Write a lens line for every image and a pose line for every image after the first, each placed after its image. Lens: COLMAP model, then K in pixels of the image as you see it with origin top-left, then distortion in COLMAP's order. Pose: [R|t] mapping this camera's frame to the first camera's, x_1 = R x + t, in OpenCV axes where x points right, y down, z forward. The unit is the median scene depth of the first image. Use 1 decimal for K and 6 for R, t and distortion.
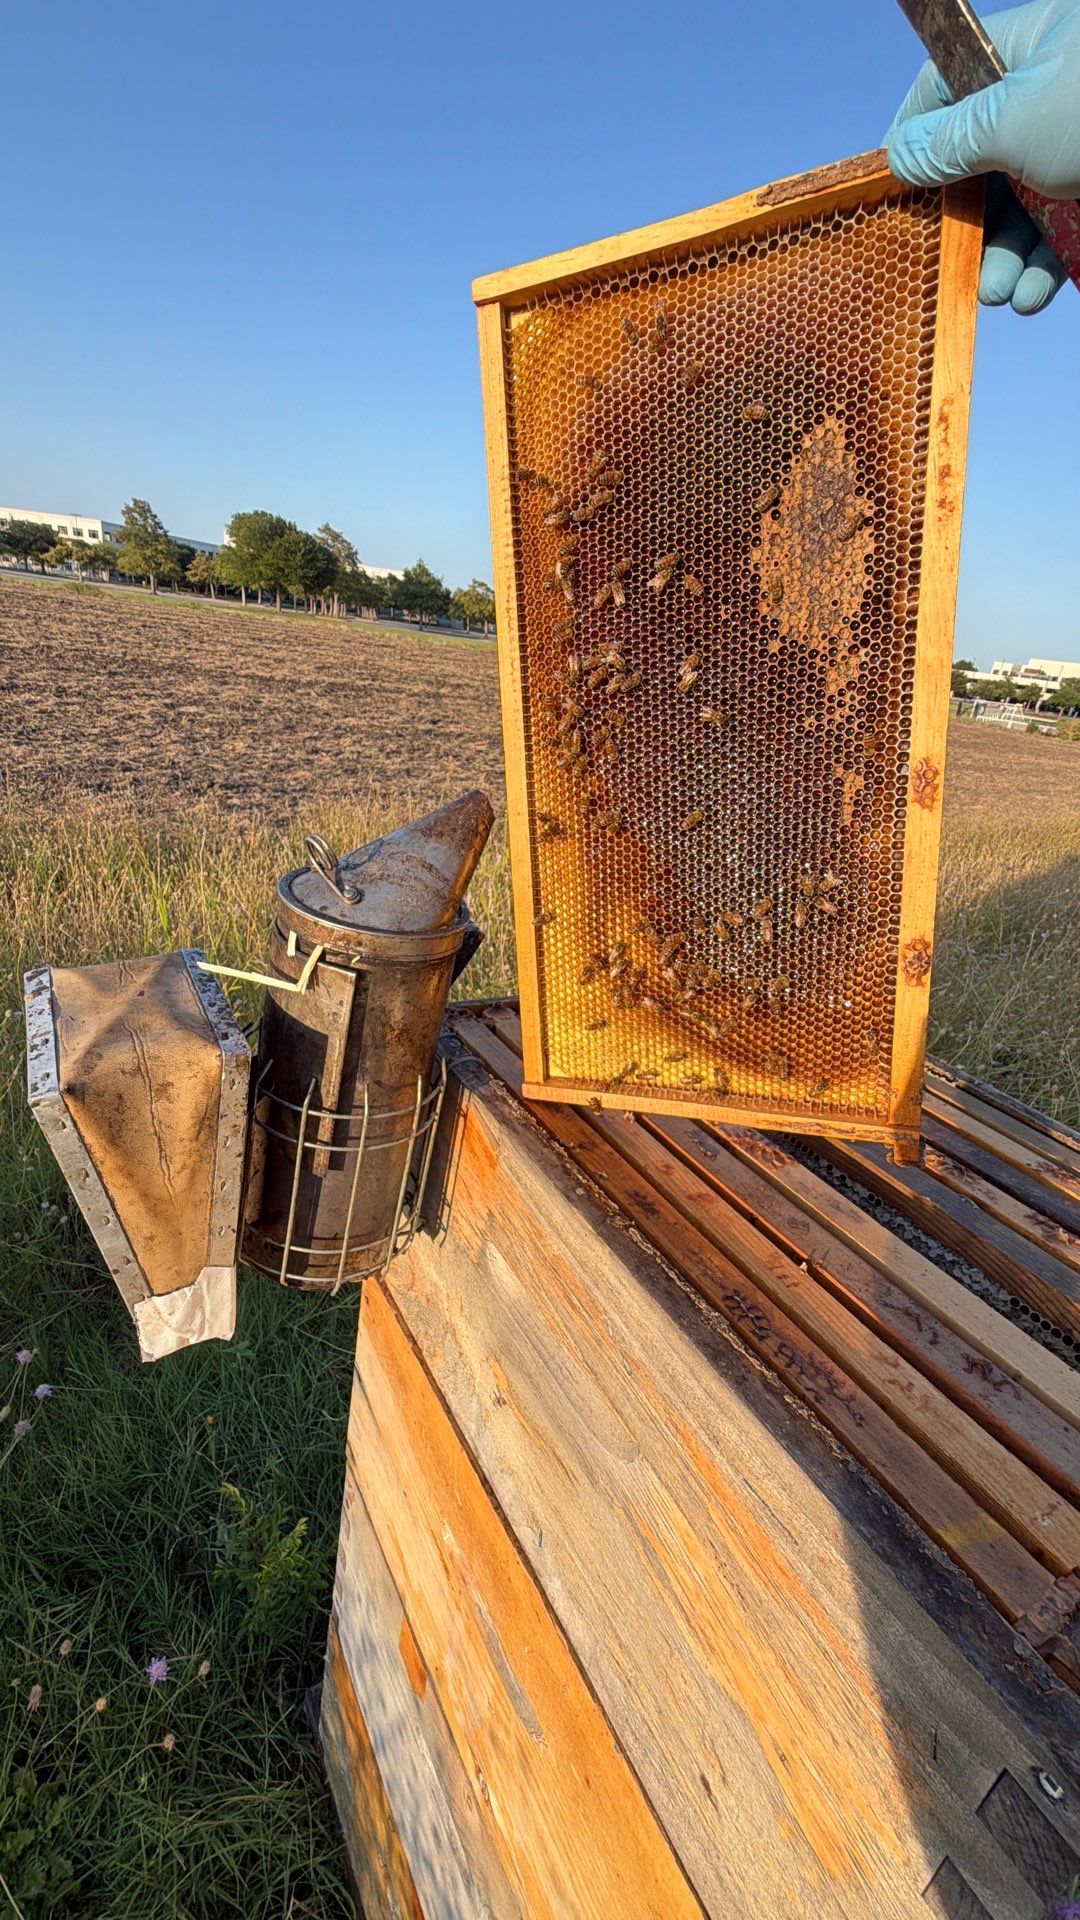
lens RADIAL K [[751.1, 0, 540.0], [0, 751.1, 960.0], [0, 0, 1]] dist [0.000817, 0.000091]
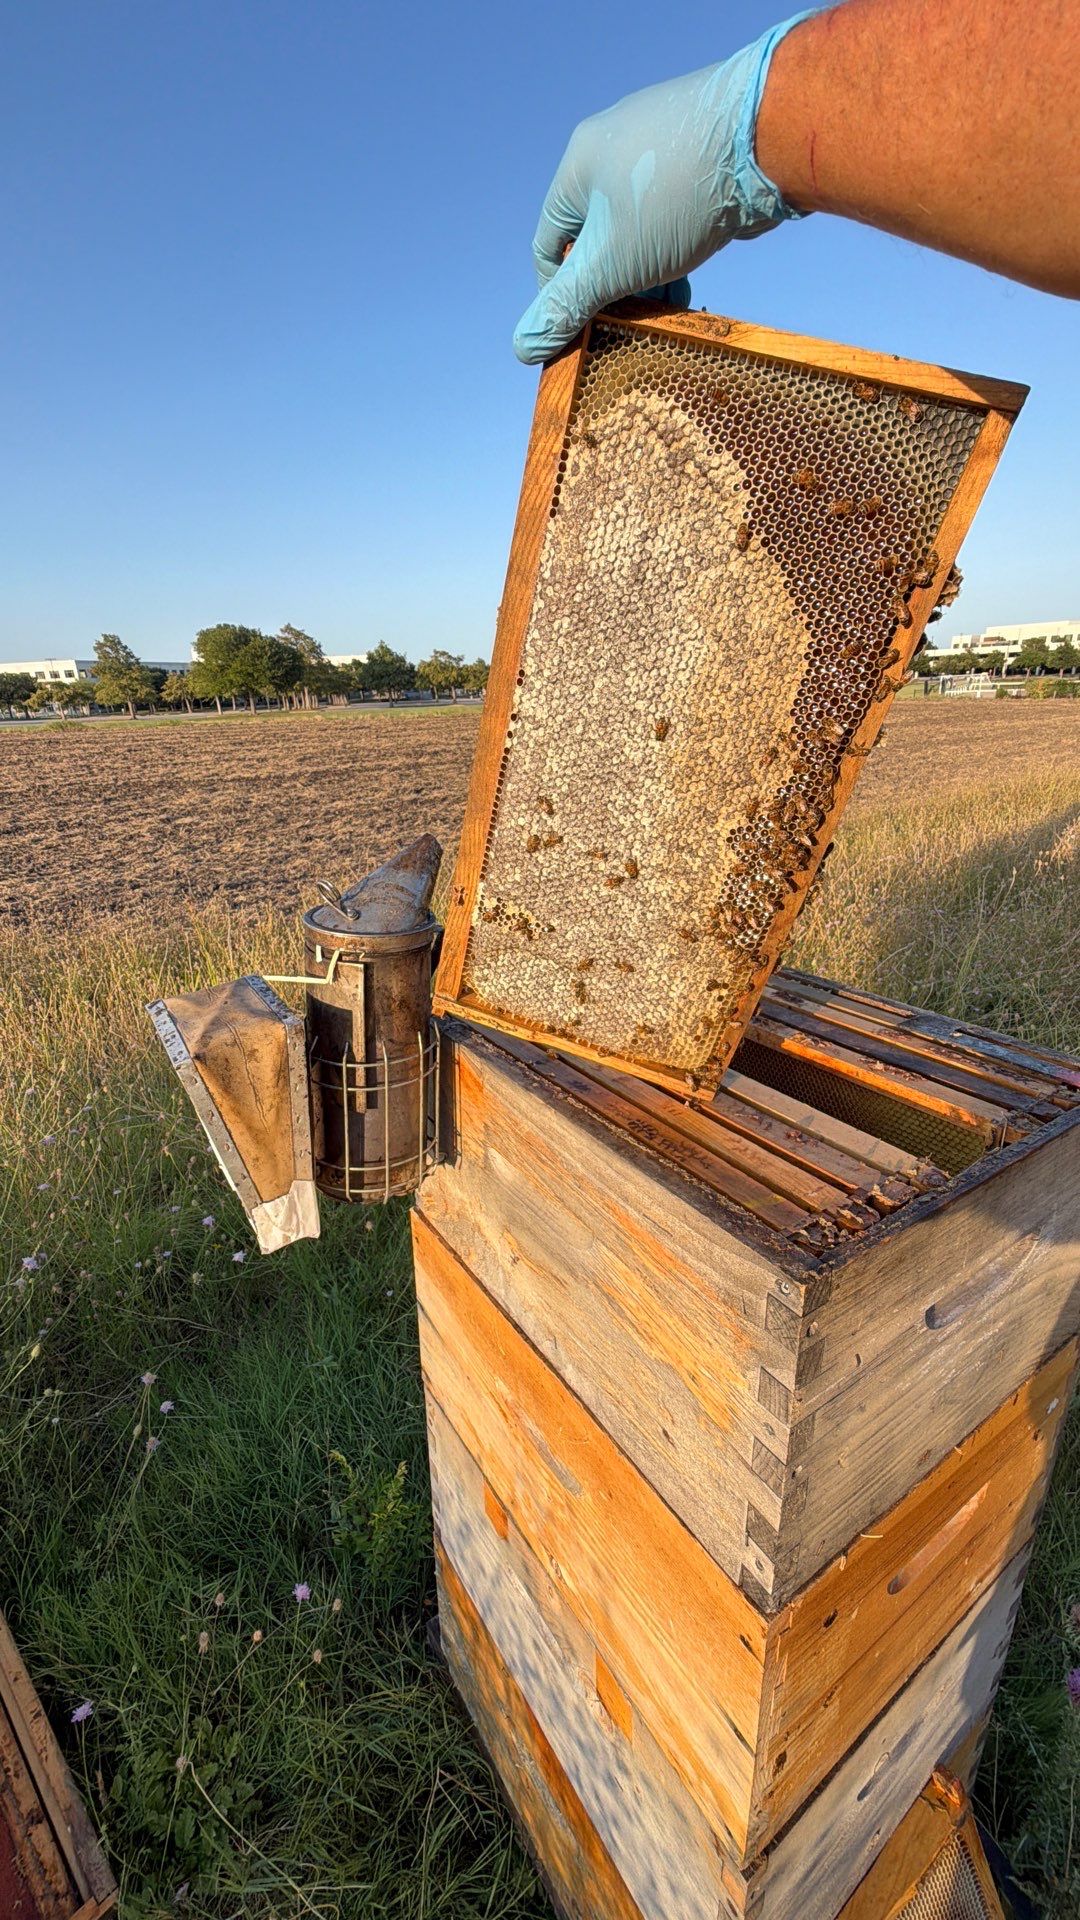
lens RADIAL K [[751.1, 0, 540.0], [0, 751.1, 960.0], [0, 0, 1]] dist [0.000817, 0.000091]
pose [[0.985118, -0.170970, -0.017661, 0.109478], [0.169583, 0.983553, -0.062170, 0.134486], [0.028000, 0.058250, 0.997909, -0.409440]]
